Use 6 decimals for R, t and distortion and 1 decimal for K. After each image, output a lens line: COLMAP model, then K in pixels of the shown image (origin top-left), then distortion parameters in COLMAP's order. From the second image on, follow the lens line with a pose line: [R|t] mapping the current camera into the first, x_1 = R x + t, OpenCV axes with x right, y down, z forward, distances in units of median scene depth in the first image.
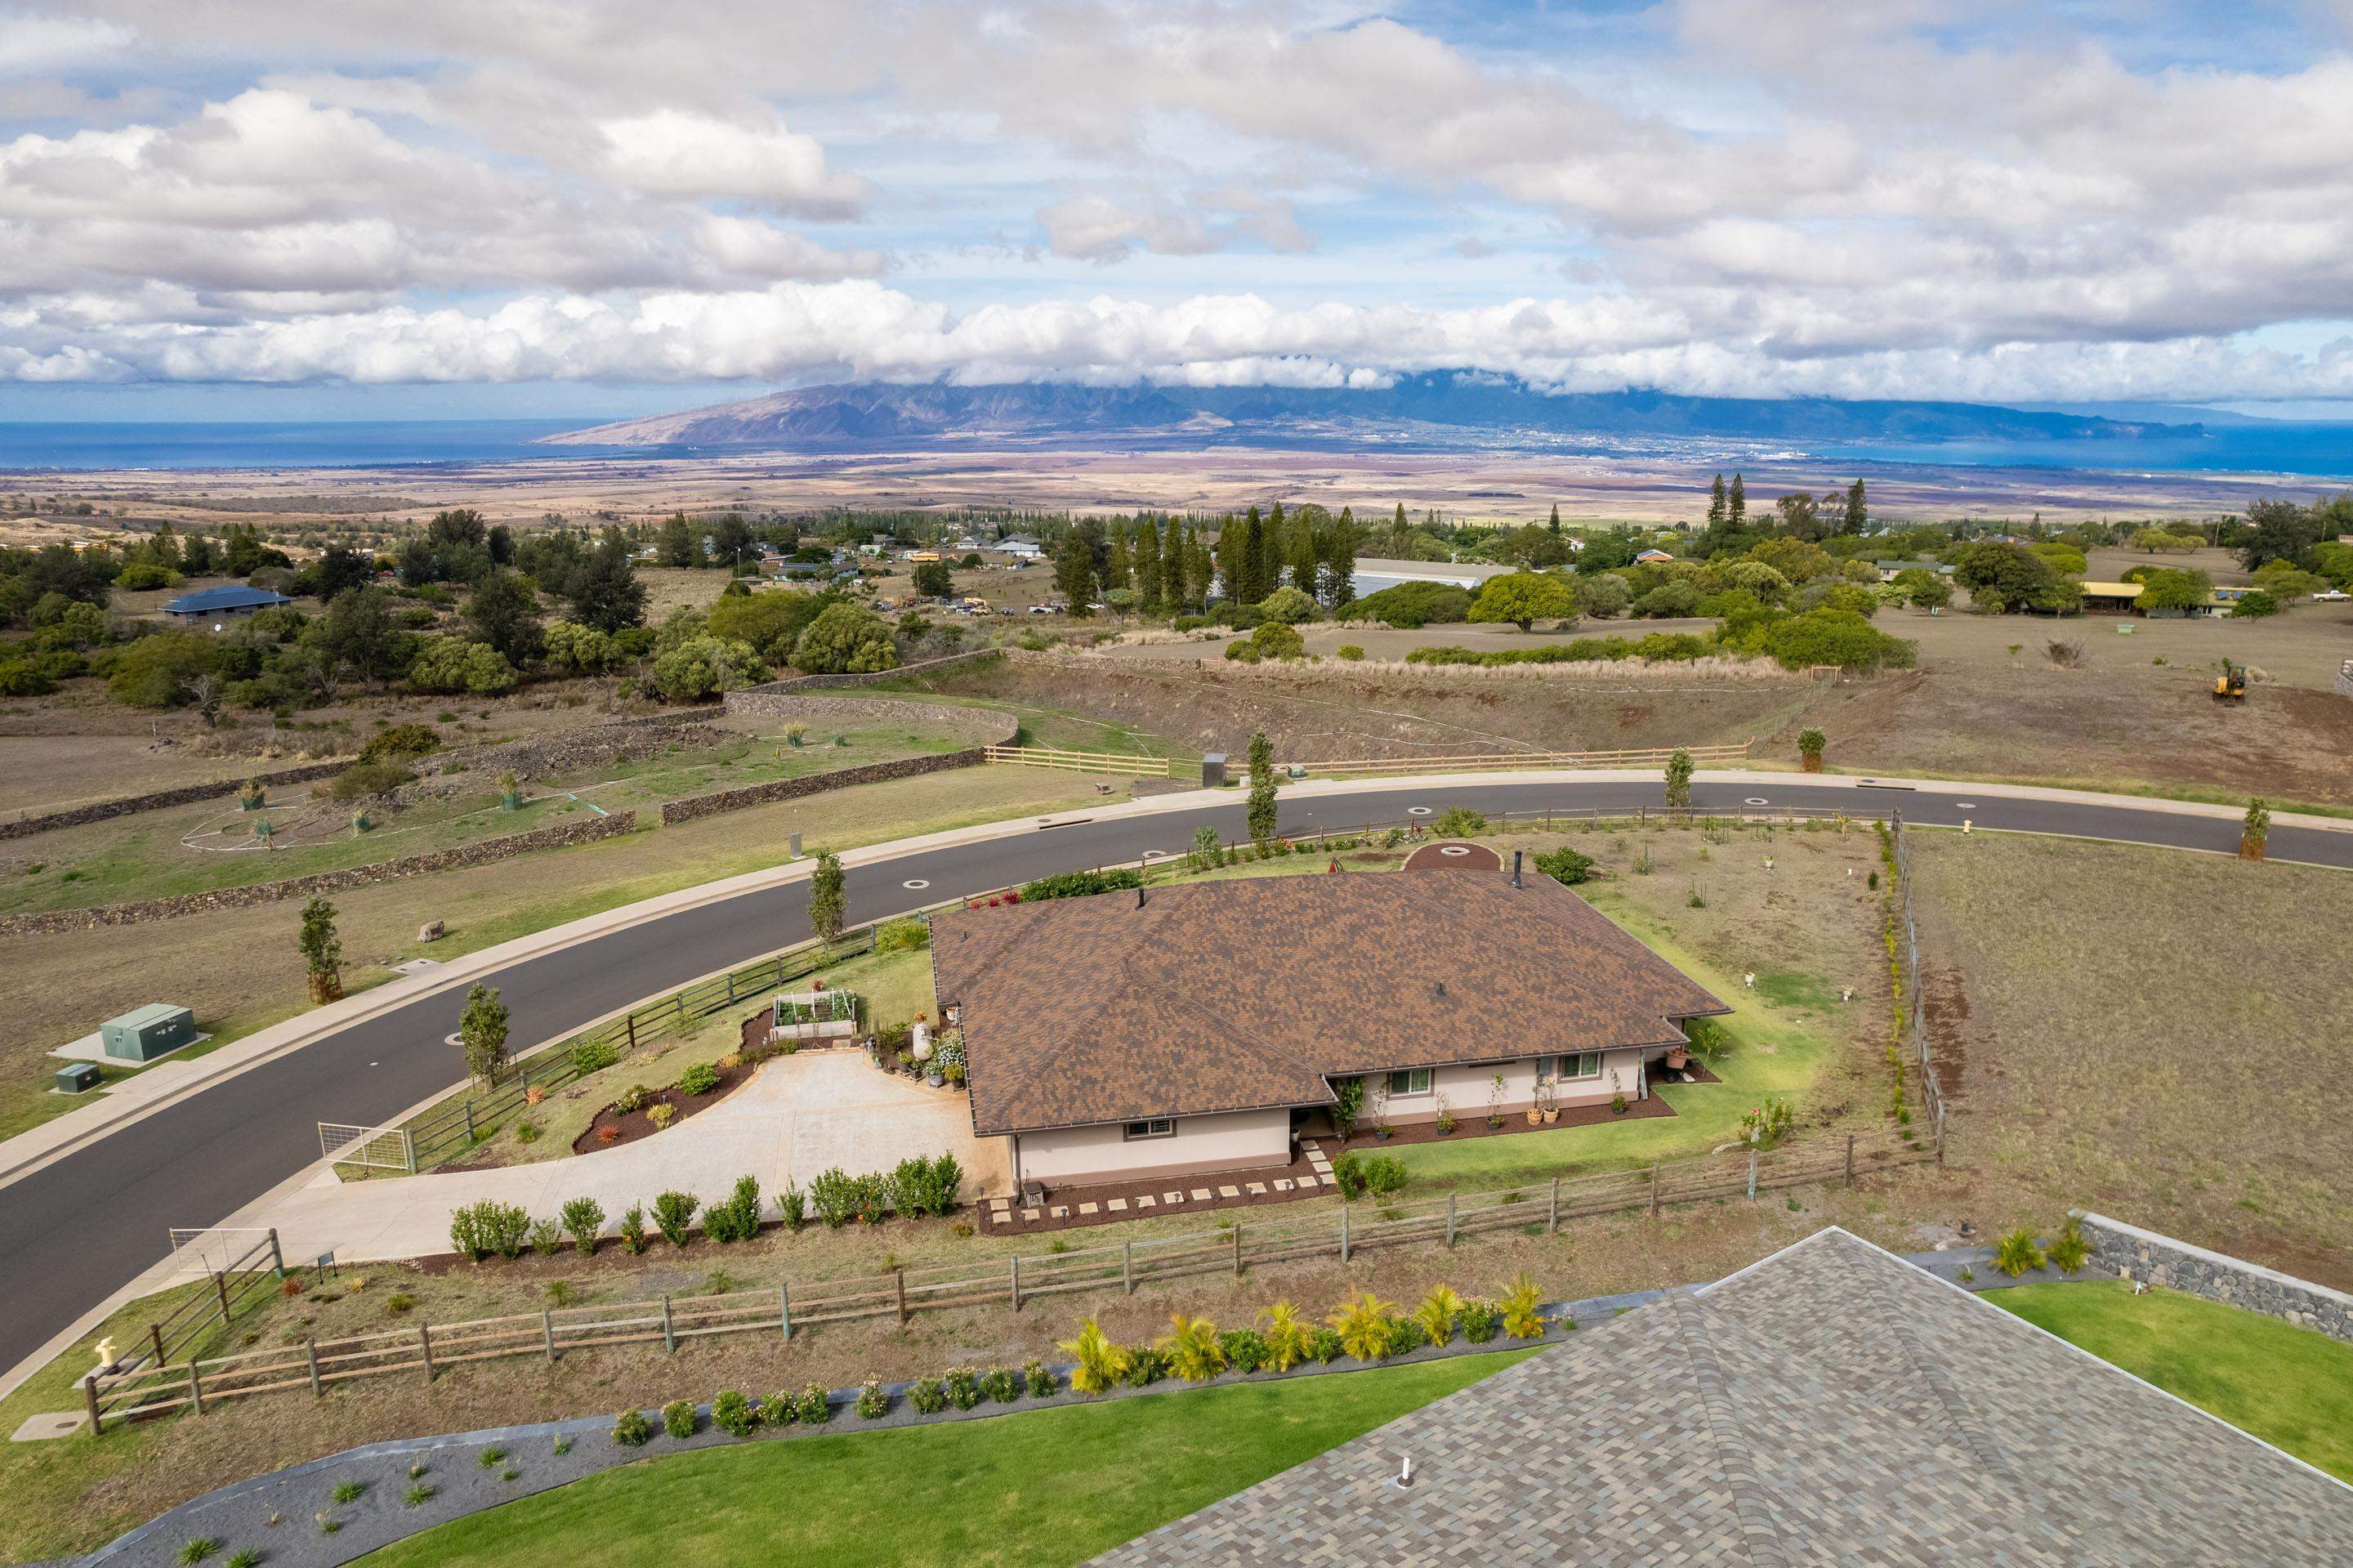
lens RADIAL K [[1505.0, 0, 1201.8], [0, 1505.0, 777.3], [0, 0, 1]] dist [-0.061338, 0.047358]
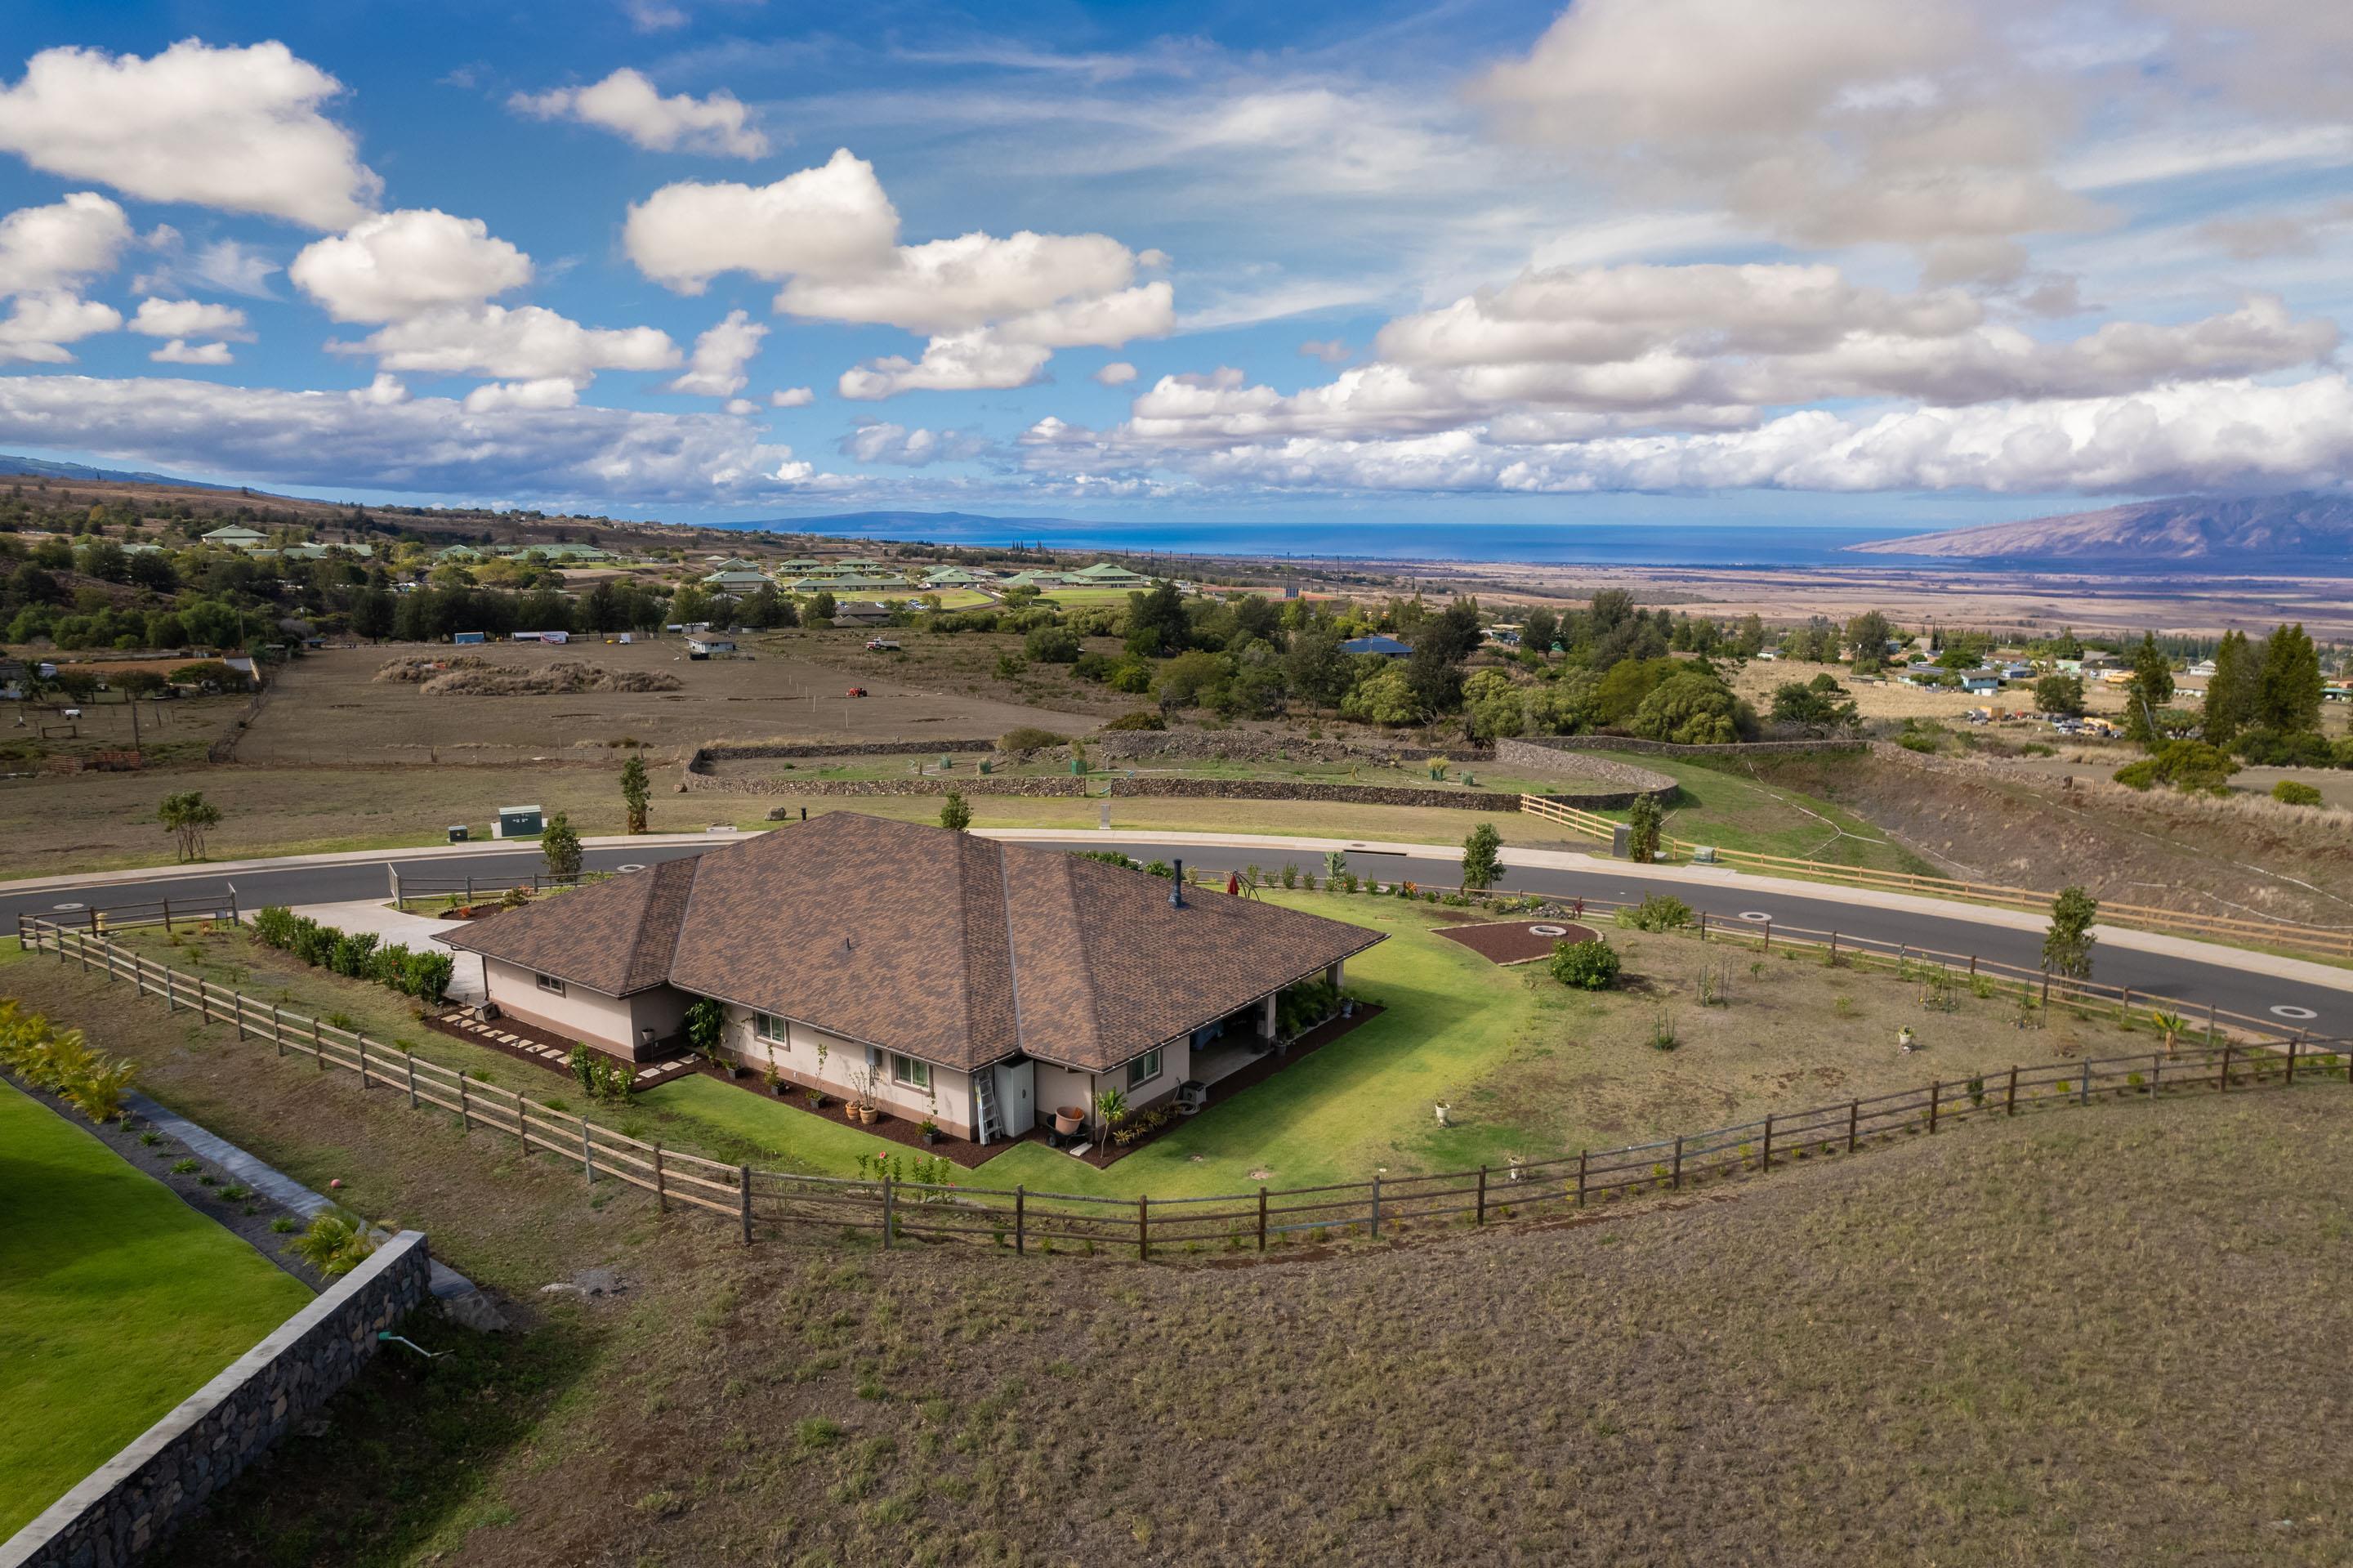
lens RADIAL K [[1505.0, 0, 1201.8], [0, 1505.0, 777.3], [0, 0, 1]] dist [-0.061338, 0.047358]
pose [[0.687161, 0.130176, -0.714747, 0.508727], [-0.180090, 0.983632, 0.006008, -0.000679], [0.703830, 0.124590, 0.699357, 0.279102]]
